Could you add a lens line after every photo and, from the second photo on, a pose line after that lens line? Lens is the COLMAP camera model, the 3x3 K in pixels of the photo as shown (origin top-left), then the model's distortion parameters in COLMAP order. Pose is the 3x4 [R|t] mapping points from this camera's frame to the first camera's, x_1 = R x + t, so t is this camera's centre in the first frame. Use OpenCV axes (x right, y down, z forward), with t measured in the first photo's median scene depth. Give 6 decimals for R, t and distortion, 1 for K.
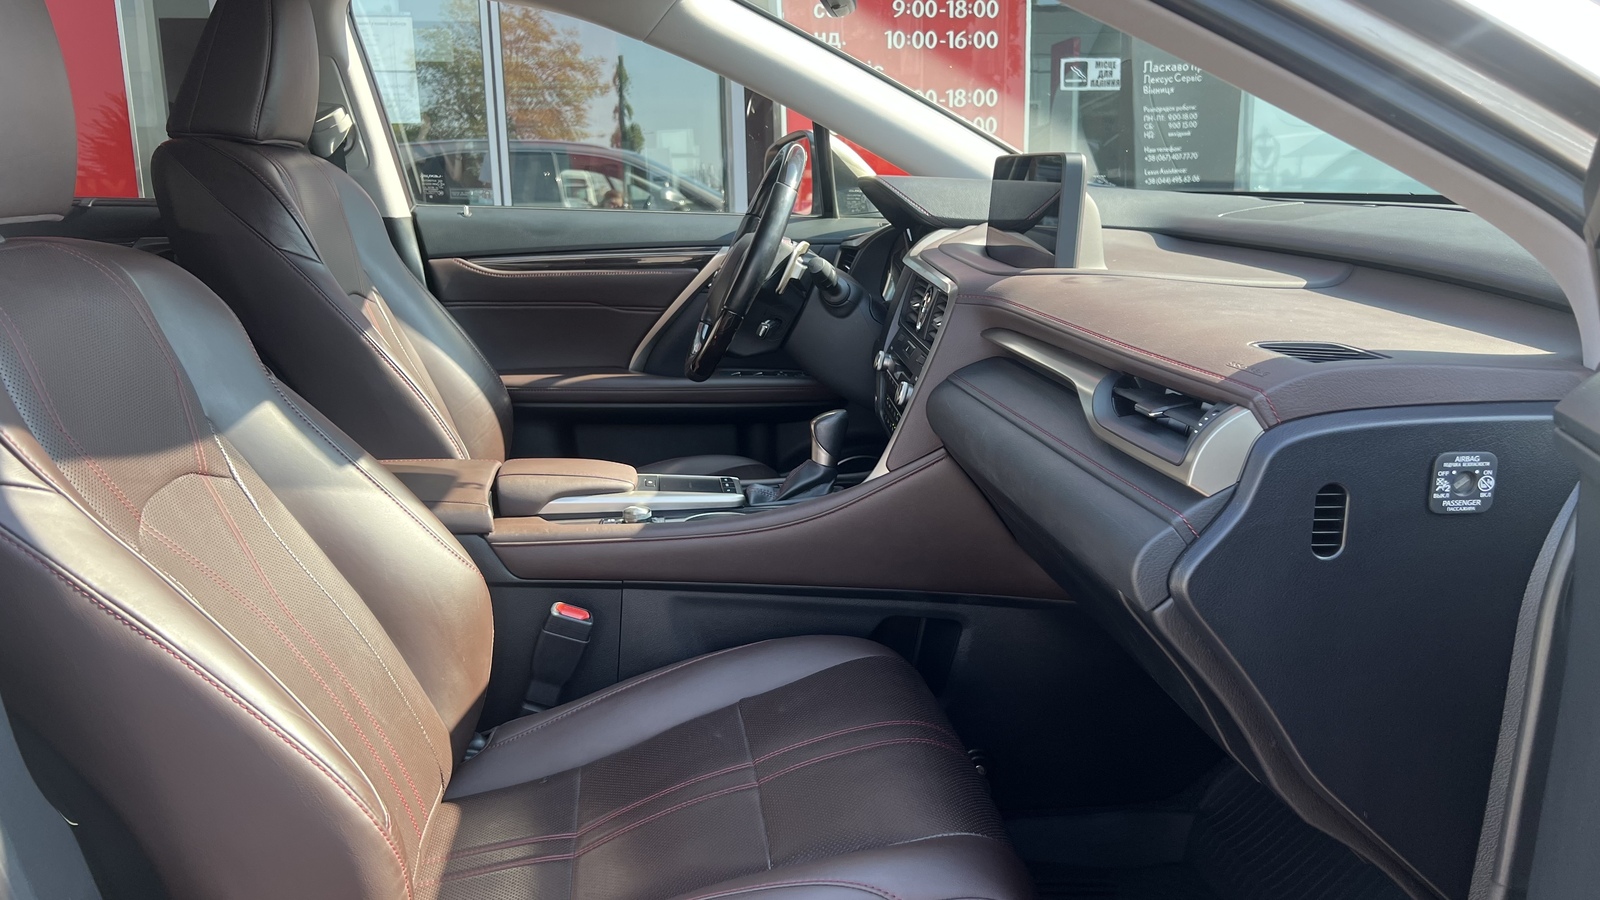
lens RADIAL K [[1239.6, 0, 802.2], [0, 1239.6, 444.2], [0, 0, 1]] dist [0.038490, -0.049035]
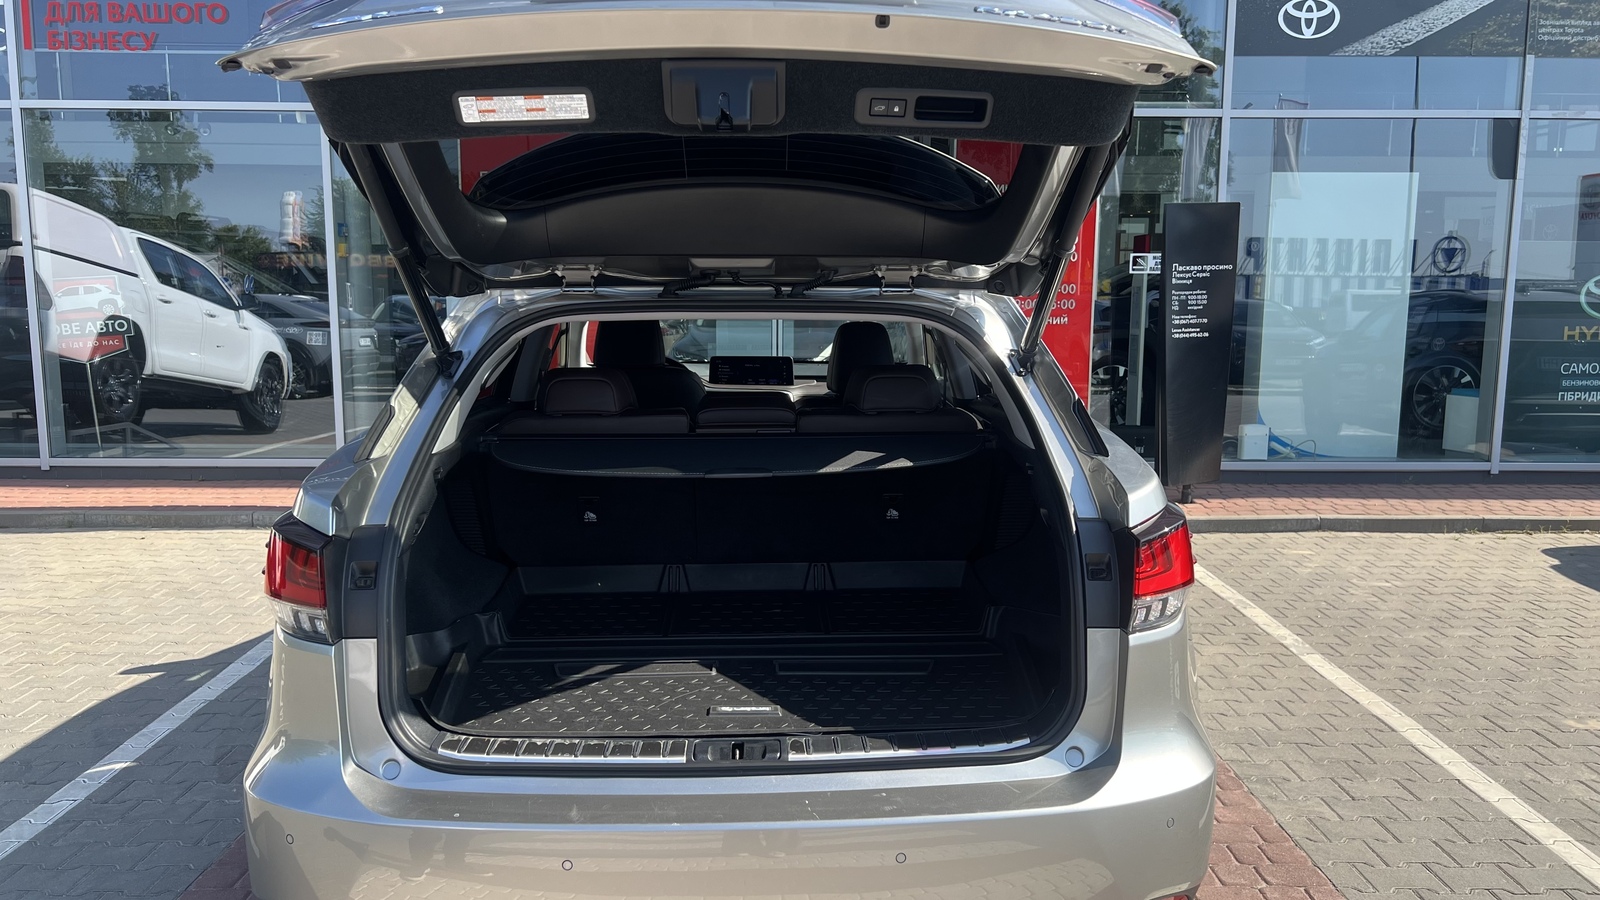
lens RADIAL K [[1239.6, 0, 797.3], [0, 1239.6, 459.5], [0, 0, 1]] dist [0.038490, -0.049035]
pose [[0.989192, 0.044147, -0.139820, 0.024287], [-0.051382, 0.997498, -0.048562, 0.055470], [0.137326, 0.055221, 0.988985, -0.673944]]
